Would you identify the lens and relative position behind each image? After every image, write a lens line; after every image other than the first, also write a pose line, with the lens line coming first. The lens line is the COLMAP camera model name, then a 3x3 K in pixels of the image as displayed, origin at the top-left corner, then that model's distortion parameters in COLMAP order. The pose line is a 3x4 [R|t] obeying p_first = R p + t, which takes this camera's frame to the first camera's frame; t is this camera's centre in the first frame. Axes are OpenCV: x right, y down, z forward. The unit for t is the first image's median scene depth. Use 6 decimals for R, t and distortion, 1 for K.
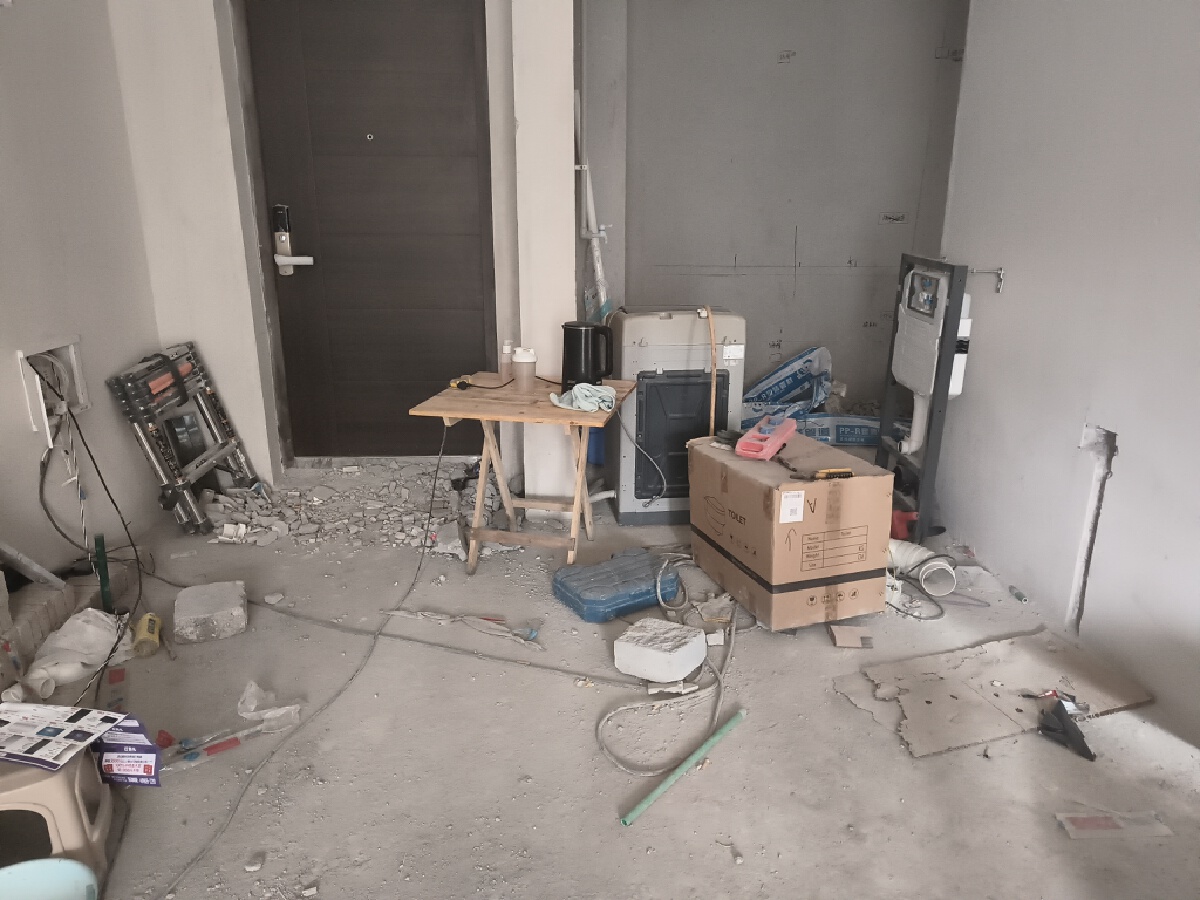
lens RADIAL K [[816.1, 0, 598.7], [0, 816.1, 452.2], [0, 0, 1]] dist [0.009838, -0.001541]
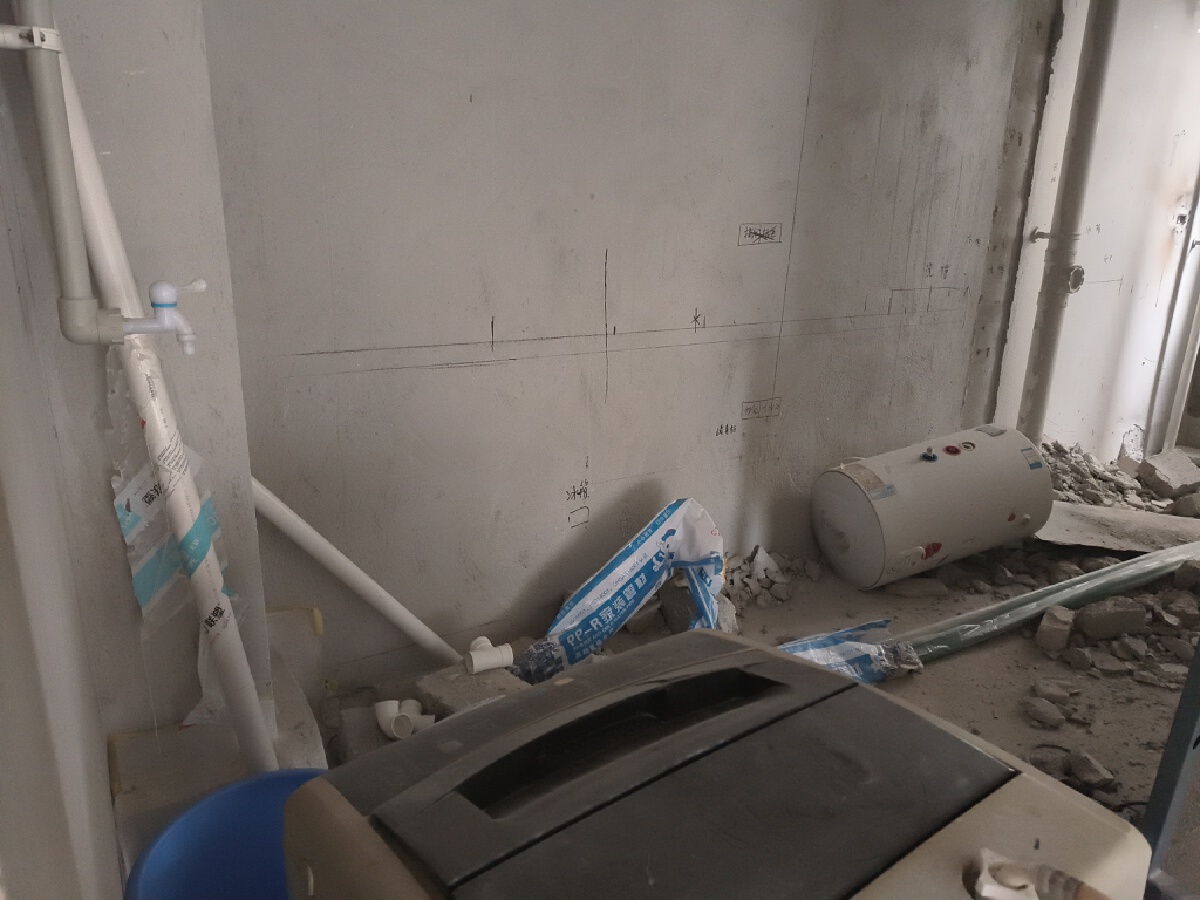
lens RADIAL K [[816.1, 0, 603.5], [0, 816.1, 450.0], [0, 0, 1]] dist [0.009838, -0.001541]
pose [[0.854354, -0.135964, 0.501591, -0.011458], [0.130006, 0.990397, 0.047026, -0.187447], [-0.503169, 0.025033, 0.863826, 0.602078]]
